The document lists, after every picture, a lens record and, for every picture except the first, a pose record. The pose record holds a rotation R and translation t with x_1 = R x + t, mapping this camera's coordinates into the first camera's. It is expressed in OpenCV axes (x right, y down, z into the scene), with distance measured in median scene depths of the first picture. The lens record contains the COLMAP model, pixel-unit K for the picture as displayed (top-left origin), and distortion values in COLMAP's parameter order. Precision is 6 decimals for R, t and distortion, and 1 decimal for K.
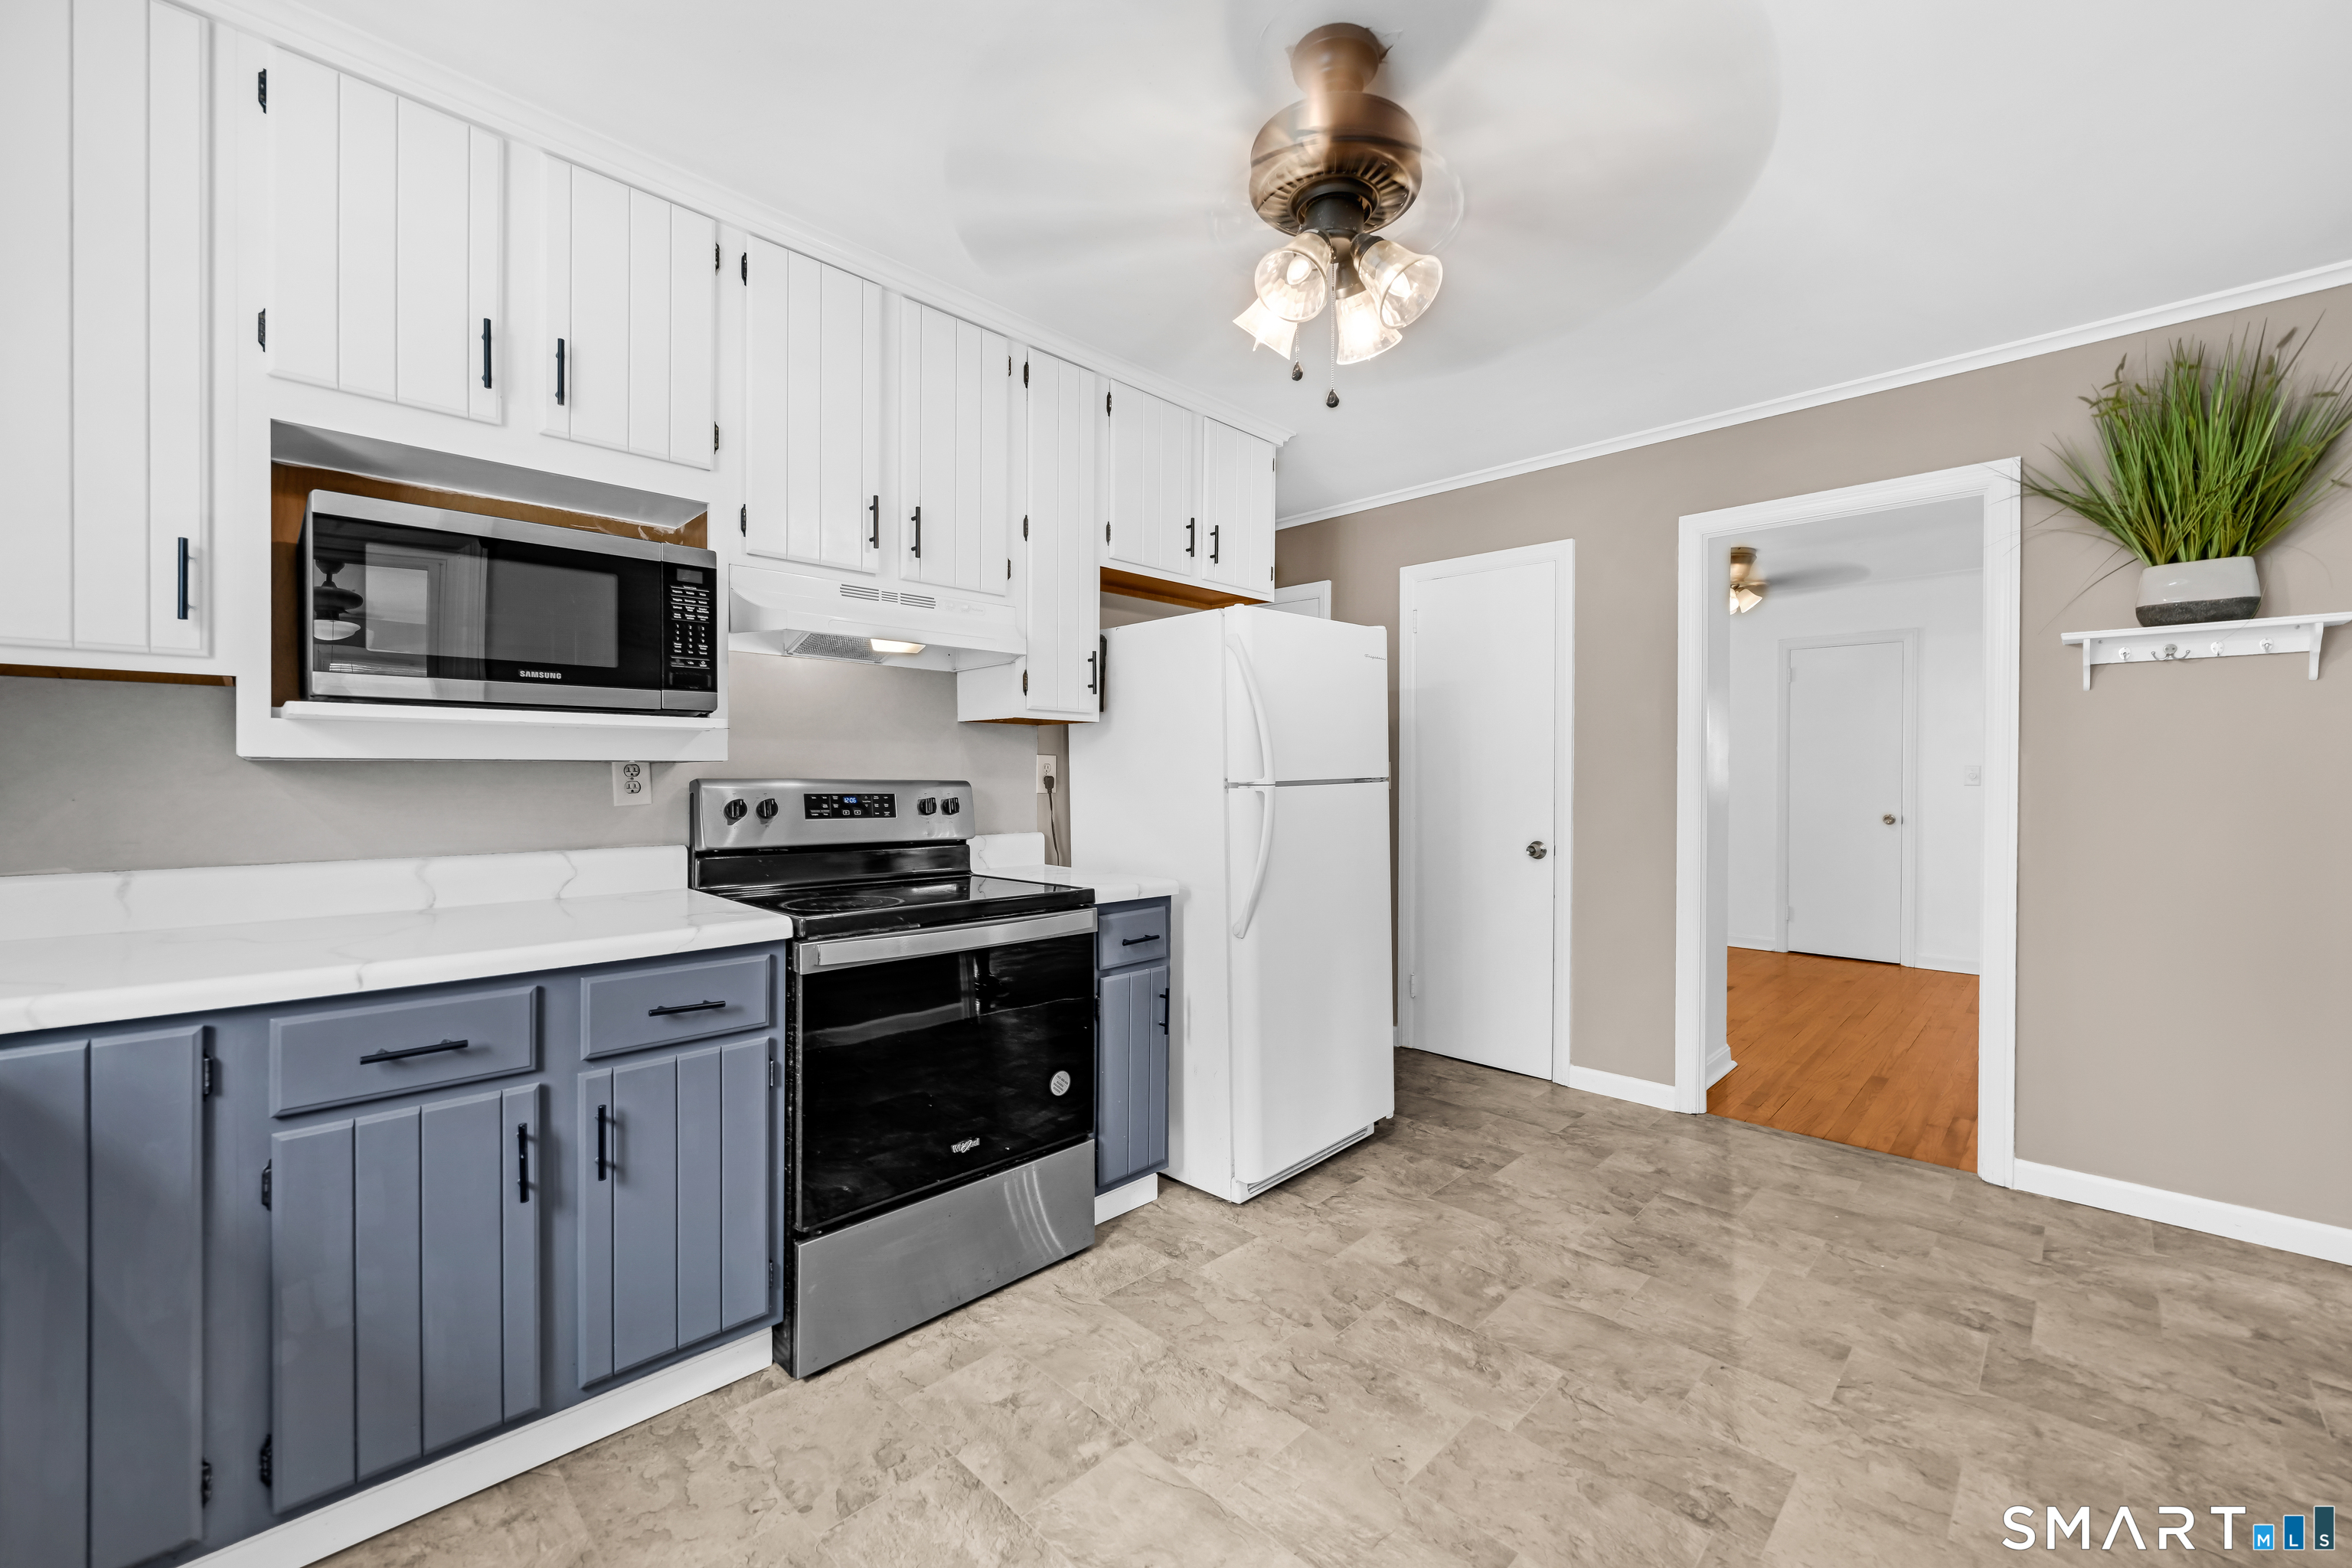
lens RADIAL K [[945.4, 0, 1172.0], [0, 945.4, 783.2], [0, 0, 1]] dist [-0.000409, 0.000015]
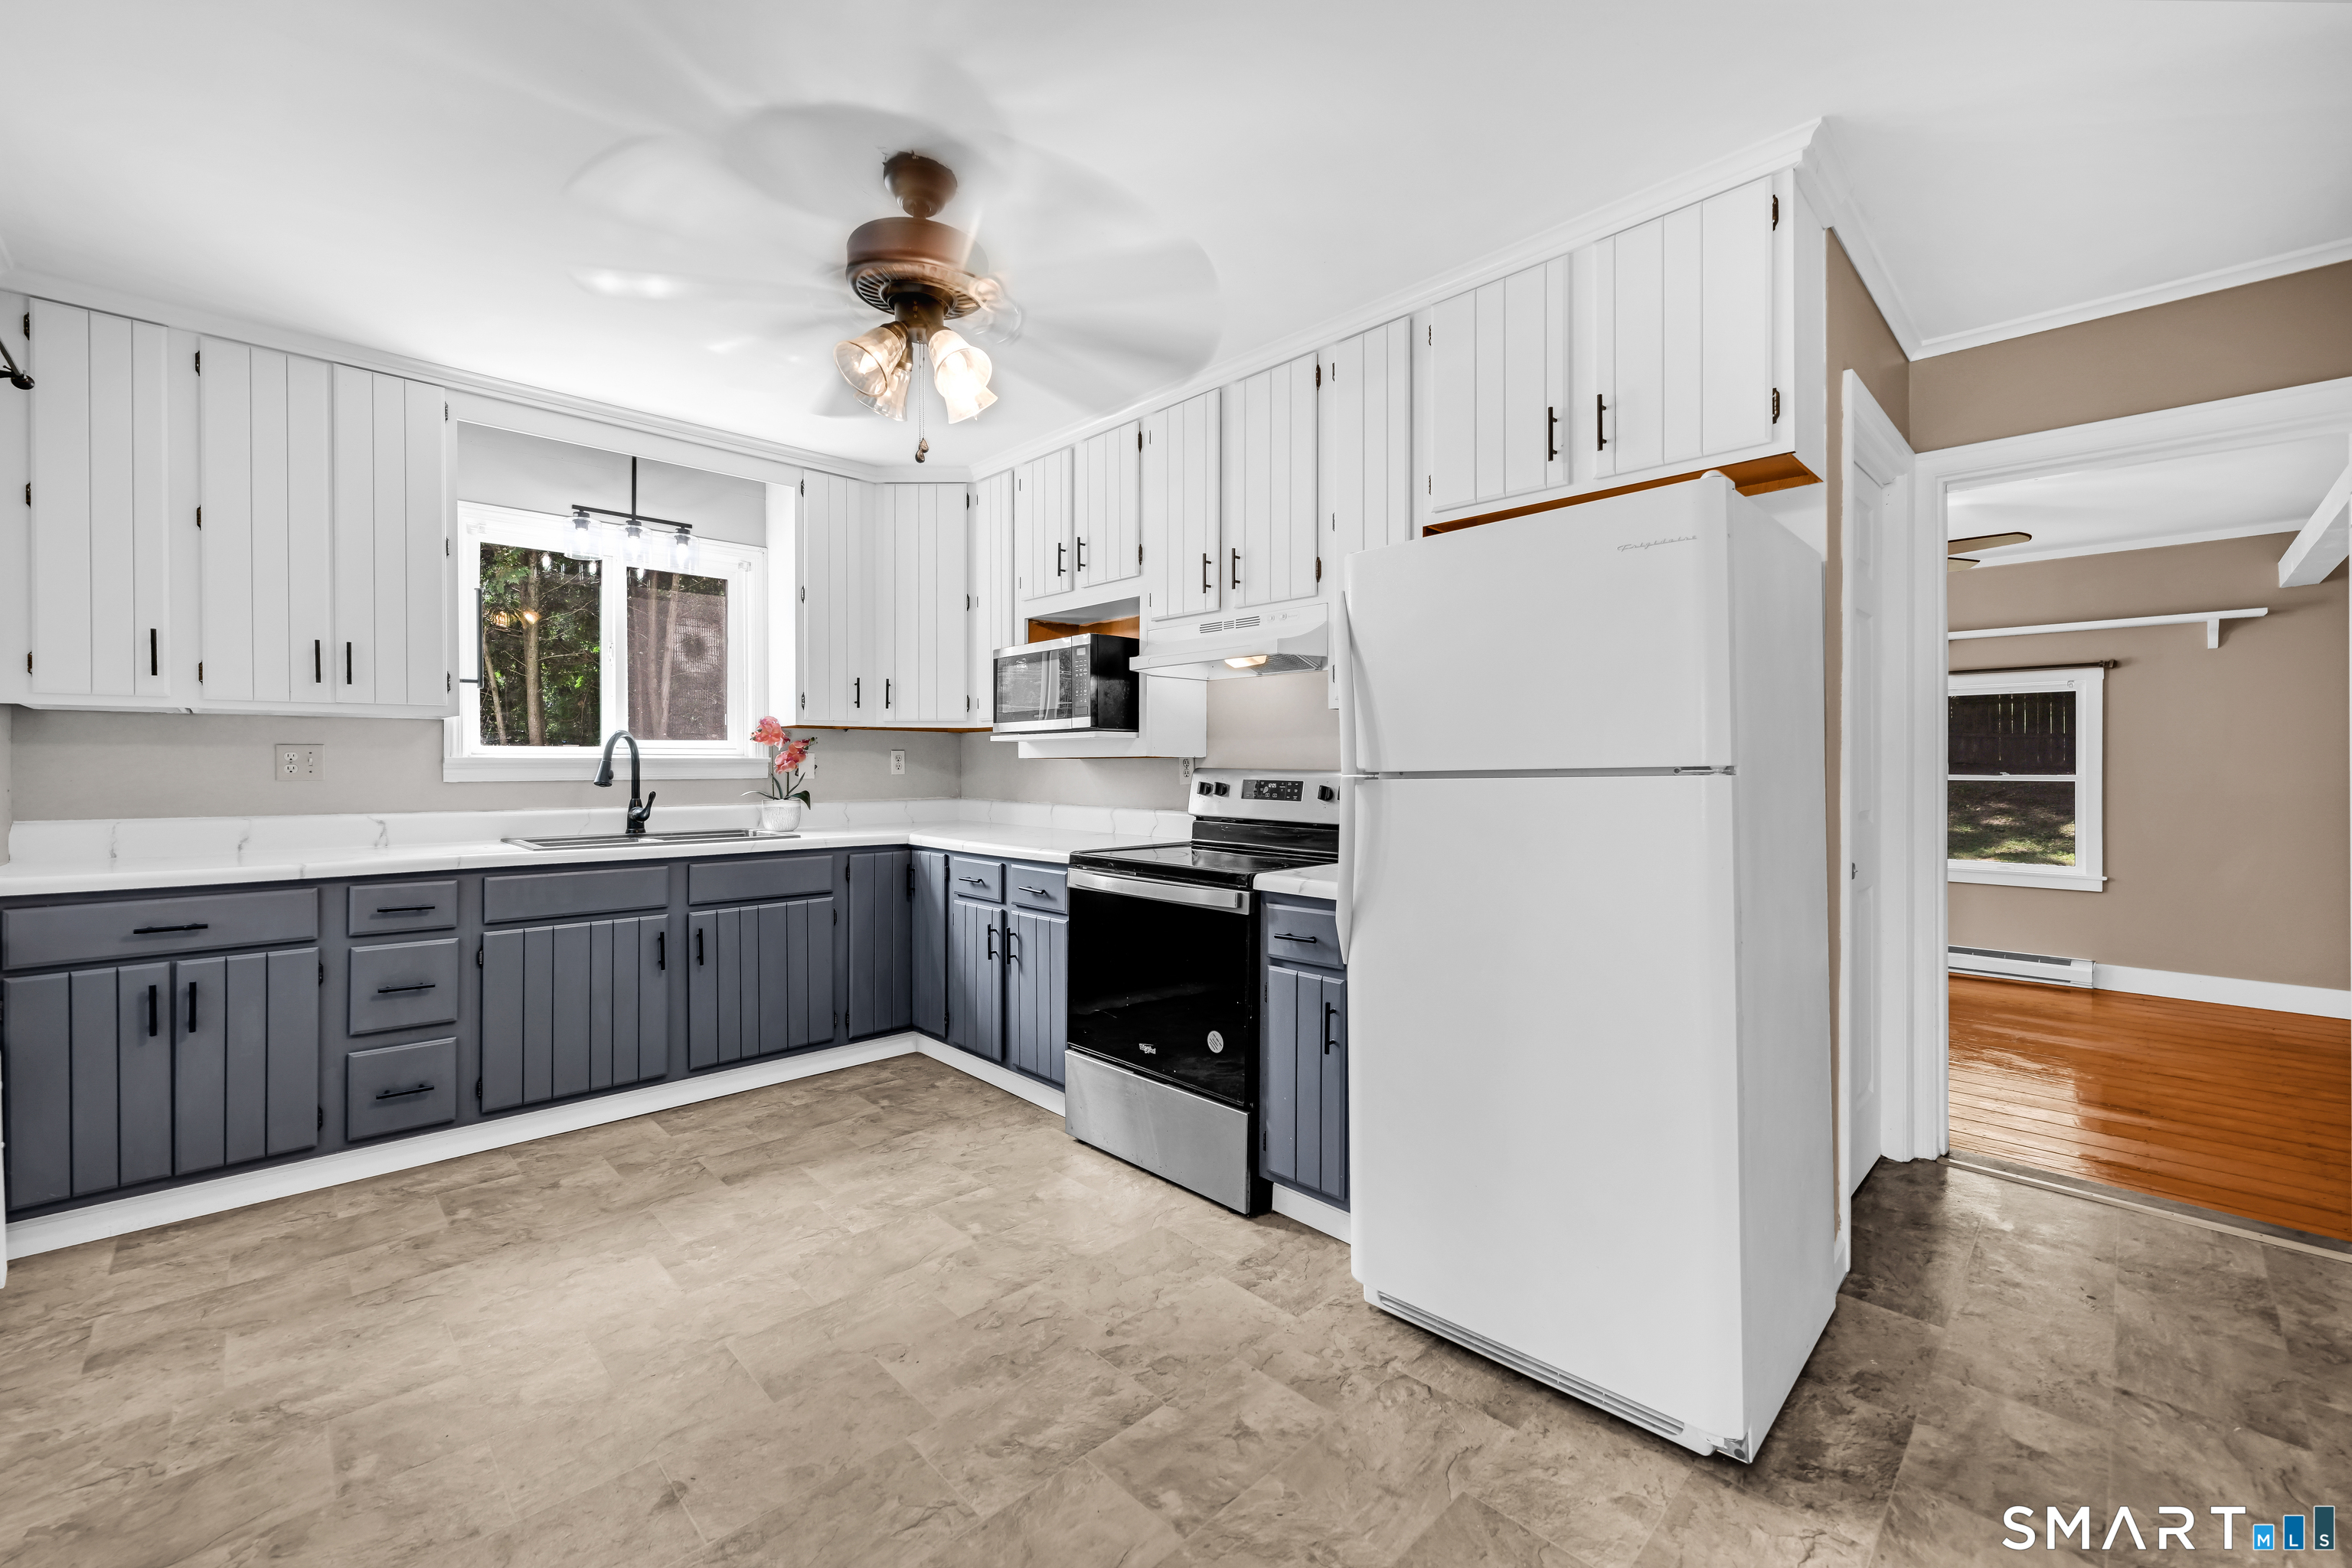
lens RADIAL K [[945.4, 0, 1168.4], [0, 945.4, 768.1], [0, 0, 1]] dist [-0.000409, 0.000015]
pose [[-0.022531, -0.002094, -0.999744, 1.111545], [-0.010281, 0.999945, -0.001863, -0.001344], [0.999693, 0.010236, -0.022552, 1.080263]]
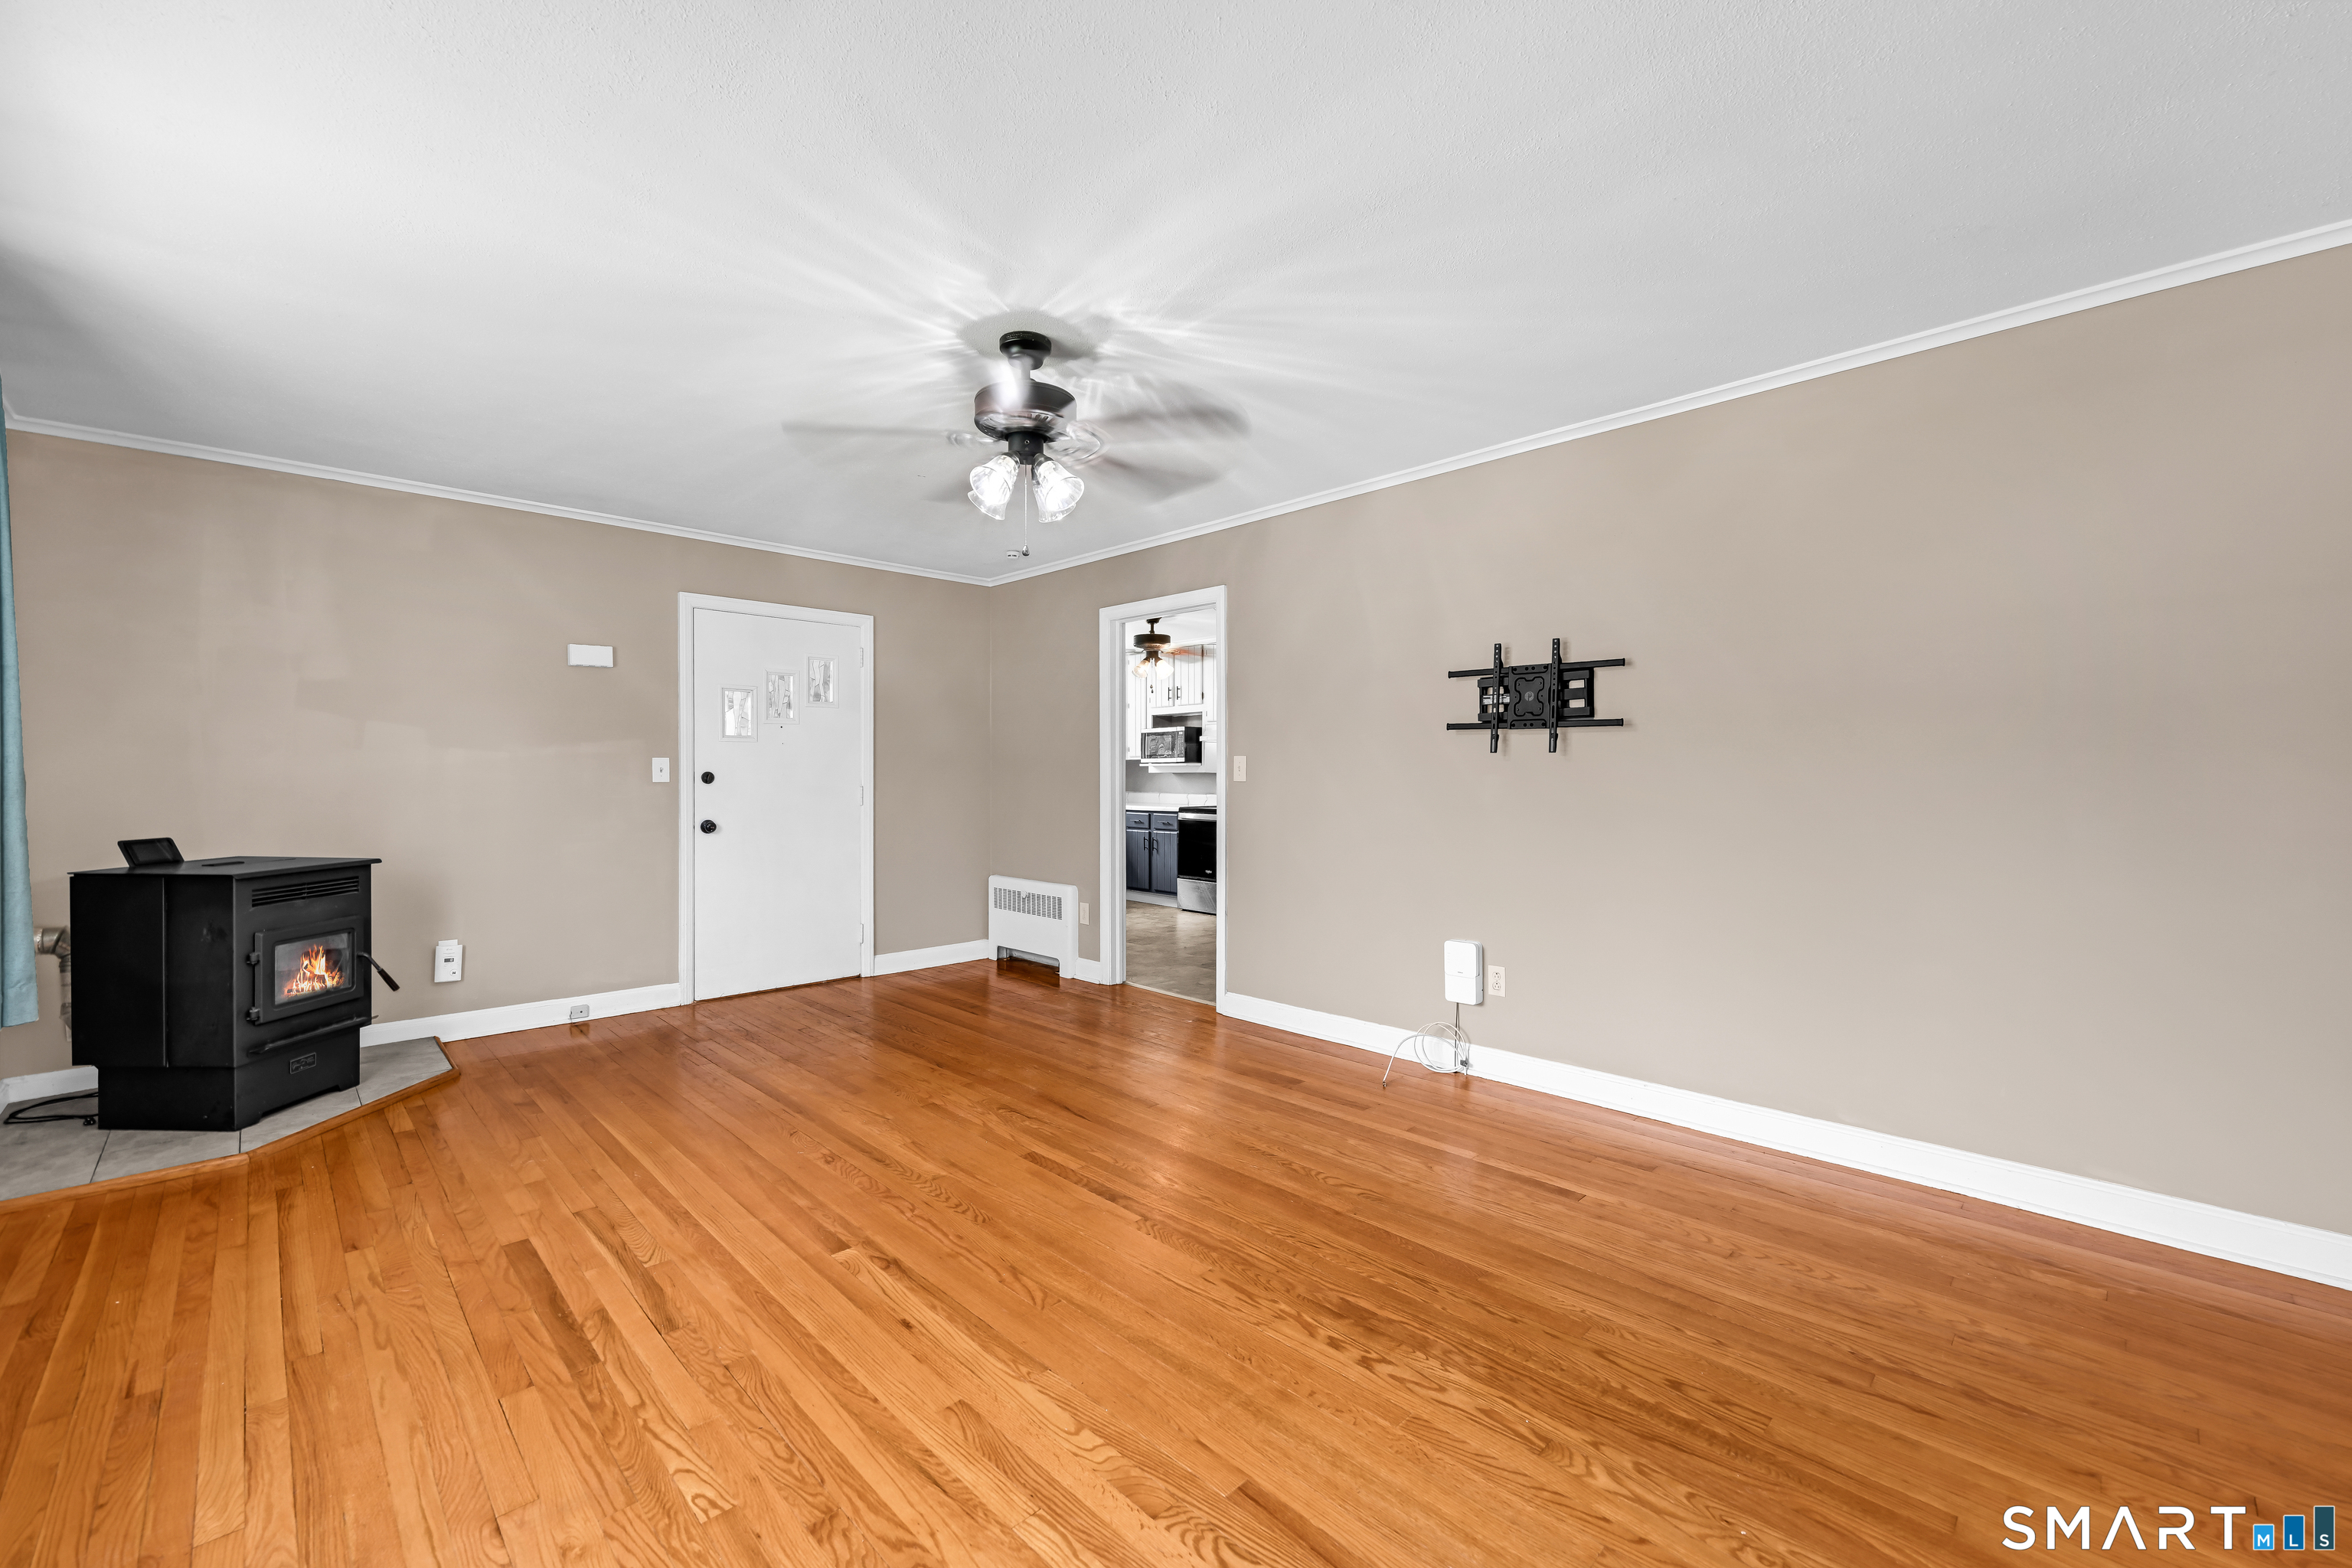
lens RADIAL K [[945.4, 0, 1179.8], [0, 945.4, 787.4], [0, 0, 1]] dist [-0.000409, 0.000015]
pose [[-0.027782, -0.002014, -0.999612, 3.747611], [-0.007240, 0.999972, -0.001814, 0.051751], [0.999588, 0.007187, -0.027796, 1.012175]]
